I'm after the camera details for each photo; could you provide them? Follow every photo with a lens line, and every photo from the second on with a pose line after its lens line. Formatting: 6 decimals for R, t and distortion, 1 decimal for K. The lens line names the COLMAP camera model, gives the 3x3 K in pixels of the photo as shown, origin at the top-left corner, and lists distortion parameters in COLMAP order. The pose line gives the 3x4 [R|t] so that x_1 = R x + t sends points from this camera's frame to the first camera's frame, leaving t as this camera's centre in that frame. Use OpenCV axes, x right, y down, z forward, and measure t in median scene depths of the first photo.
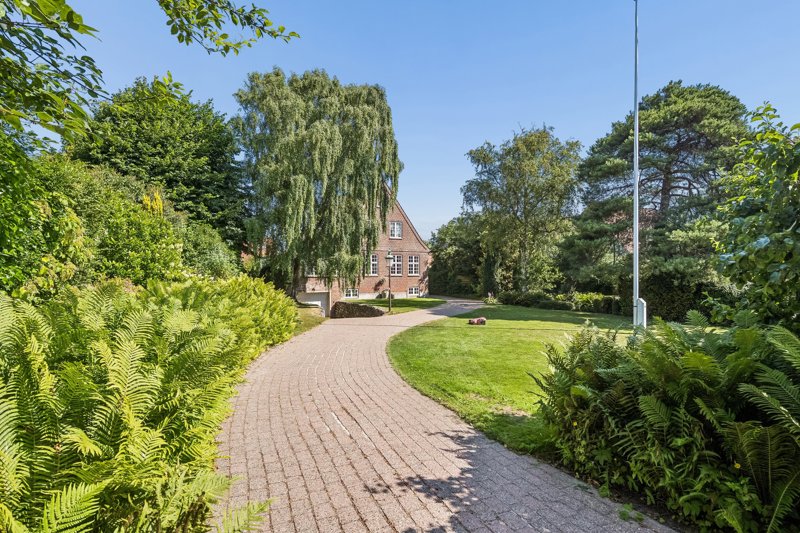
lens RADIAL K [[397.5, 0, 398.5], [0, 397.5, 279.0], [0, 0, 1]] dist [0.000094, -0.000007]
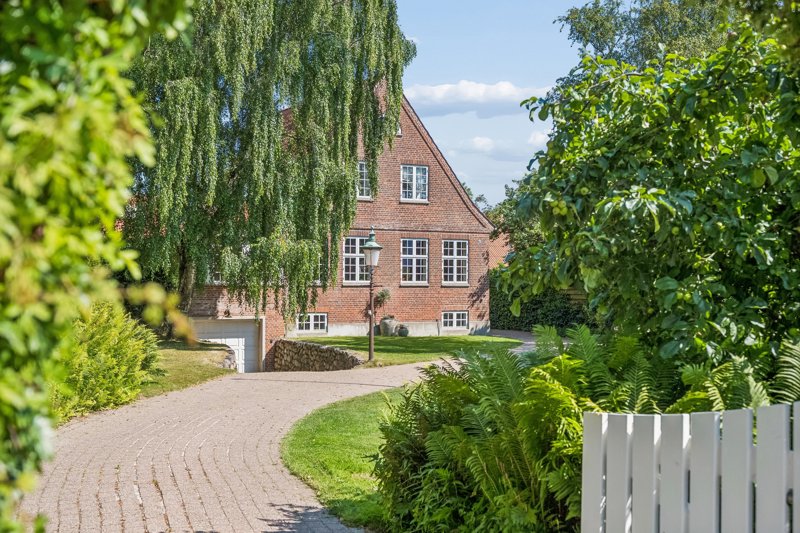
lens RADIAL K [[977.0, 0, 400.1], [0, 977.0, 265.9], [0, 0, 1]] dist [0.007630, 0.000000]
pose [[0.997082, 0.010228, -0.075651, 0.093063], [-0.012249, 0.999579, -0.026309, -0.001055], [0.075350, 0.027159, 0.996787, -0.149659]]
